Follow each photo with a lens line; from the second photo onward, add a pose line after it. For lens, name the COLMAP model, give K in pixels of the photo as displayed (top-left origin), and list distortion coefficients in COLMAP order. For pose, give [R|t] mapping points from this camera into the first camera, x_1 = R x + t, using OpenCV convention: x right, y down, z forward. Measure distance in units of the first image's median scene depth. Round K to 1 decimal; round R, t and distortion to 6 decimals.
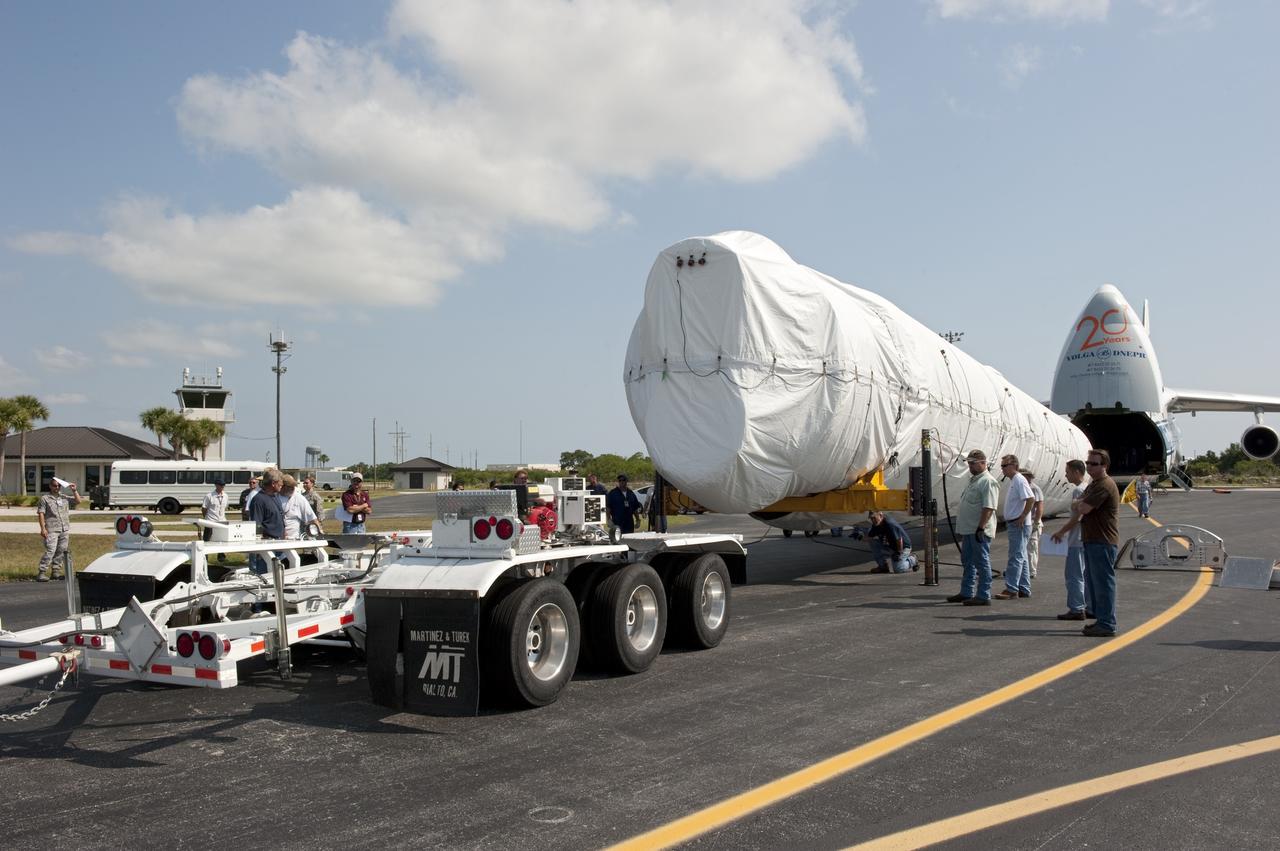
lens RADIAL K [[945.1, 0, 640.0], [0, 945.1, 425.5], [0, 0, 1]] dist [-0.009162, 0.000159]
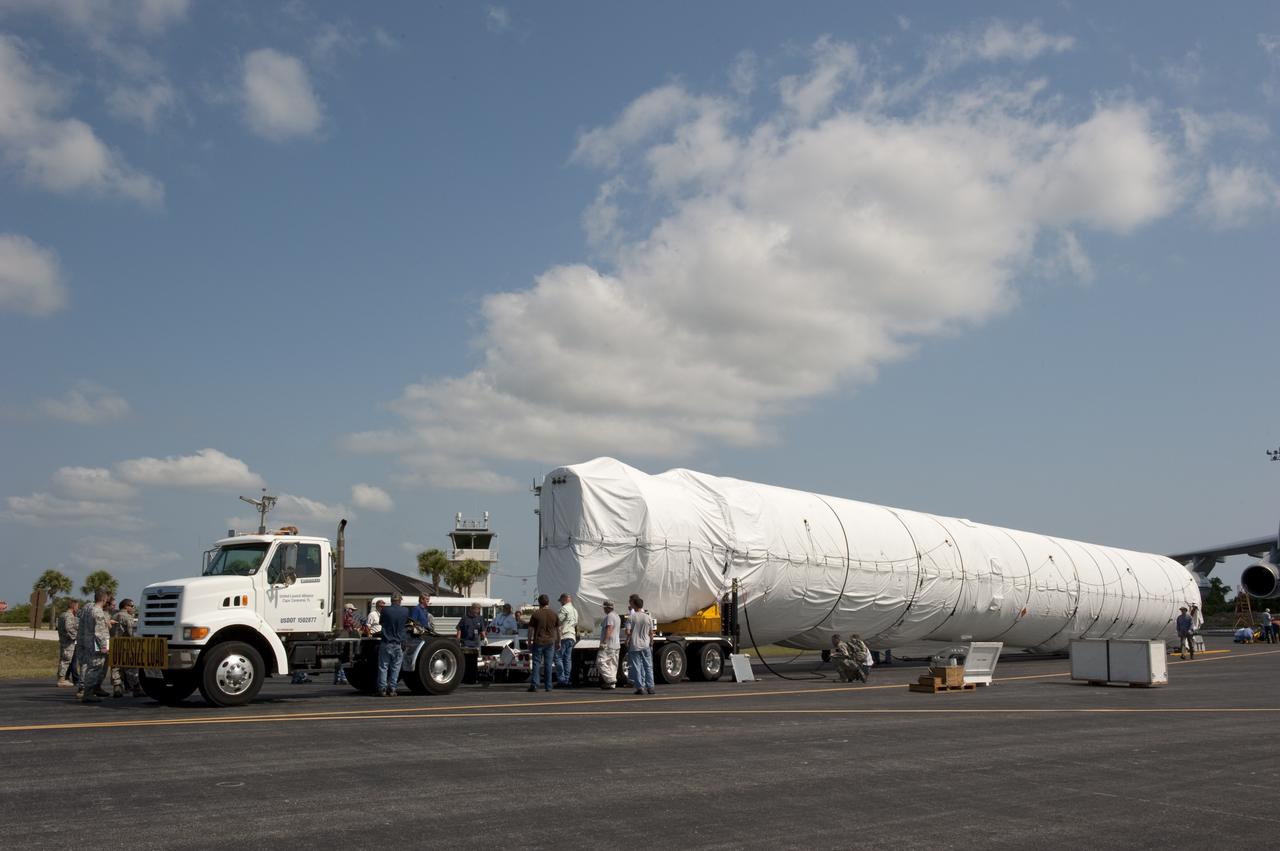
lens RADIAL K [[945.1, 0, 640.0], [0, 945.1, 425.5], [0, 0, 1]] dist [-0.009162, 0.000159]
pose [[0.964107, -0.045935, -0.261512, 0.555026], [0.008106, 0.989555, -0.143931, -0.021848], [0.265391, 0.136645, 0.954408, -0.521470]]
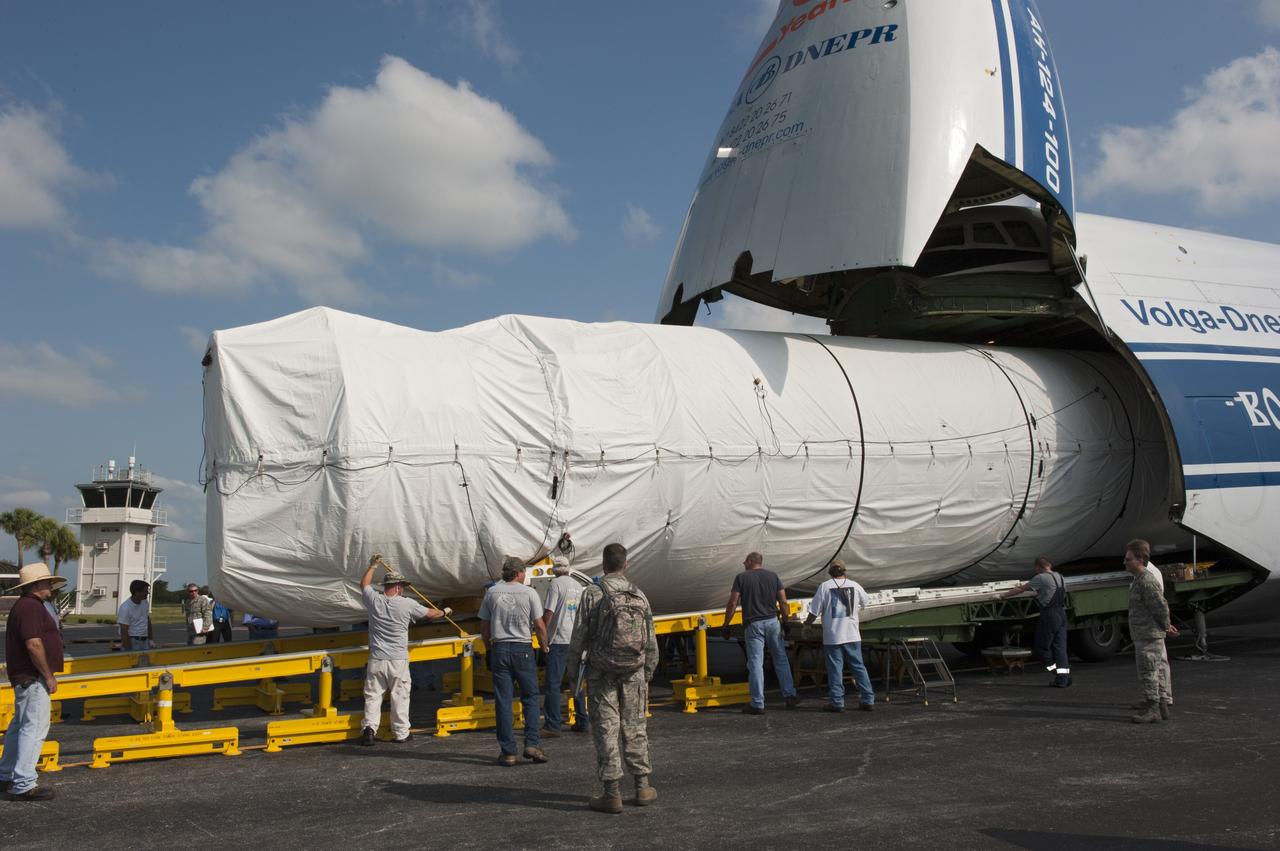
lens RADIAL K [[945.1, 0, 640.0], [0, 945.1, 425.5], [0, 0, 1]] dist [-0.009162, 0.000159]
pose [[0.856552, -0.127096, -0.500164, 0.745725], [0.107455, 0.991880, -0.068024, -0.001458], [0.504749, 0.004521, 0.863254, 0.358743]]
